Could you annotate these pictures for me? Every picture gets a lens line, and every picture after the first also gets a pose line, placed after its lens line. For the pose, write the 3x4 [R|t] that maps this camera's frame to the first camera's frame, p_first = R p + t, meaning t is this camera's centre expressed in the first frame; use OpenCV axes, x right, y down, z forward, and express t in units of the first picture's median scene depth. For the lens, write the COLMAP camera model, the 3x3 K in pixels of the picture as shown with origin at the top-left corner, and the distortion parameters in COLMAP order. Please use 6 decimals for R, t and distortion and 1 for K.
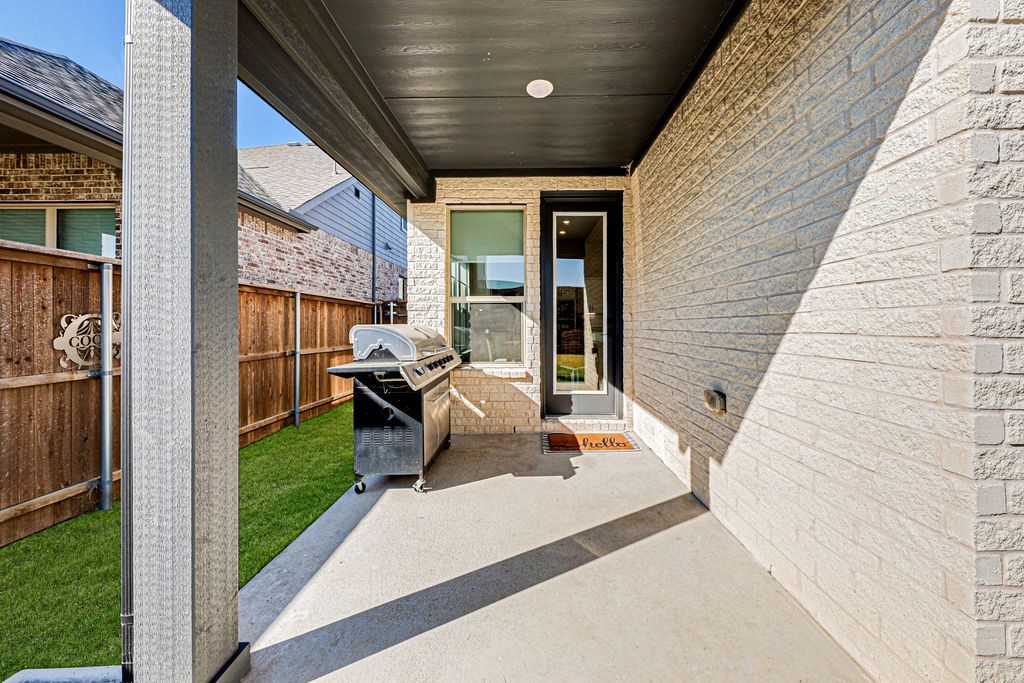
lens RADIAL K [[354.4, 0, 514.5], [0, 354.4, 322.5], [0, 0, 1]] dist [-0.000119, -0.000008]
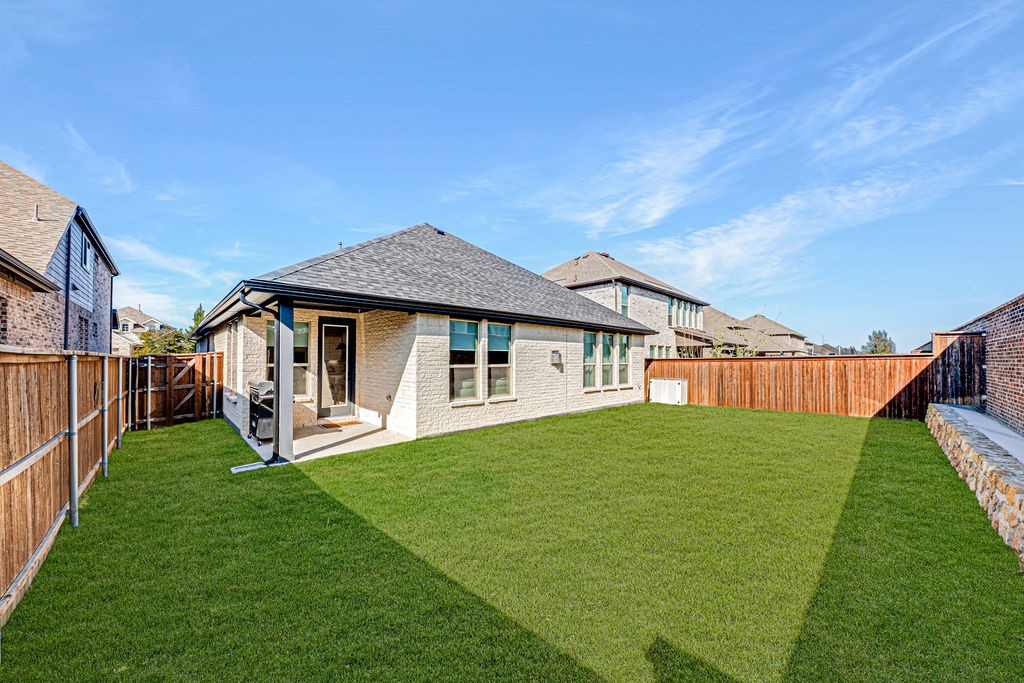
lens RADIAL K [[359.4, 0, 513.3], [0, 359.4, 353.5], [0, 0, 1]] dist [0.000029, -0.000007]
pose [[0.693641, 0.011007, 0.720236, -0.695451], [-0.009810, 0.999935, -0.005834, -0.134964], [-0.720254, -0.003019, 0.693704, -1.429799]]
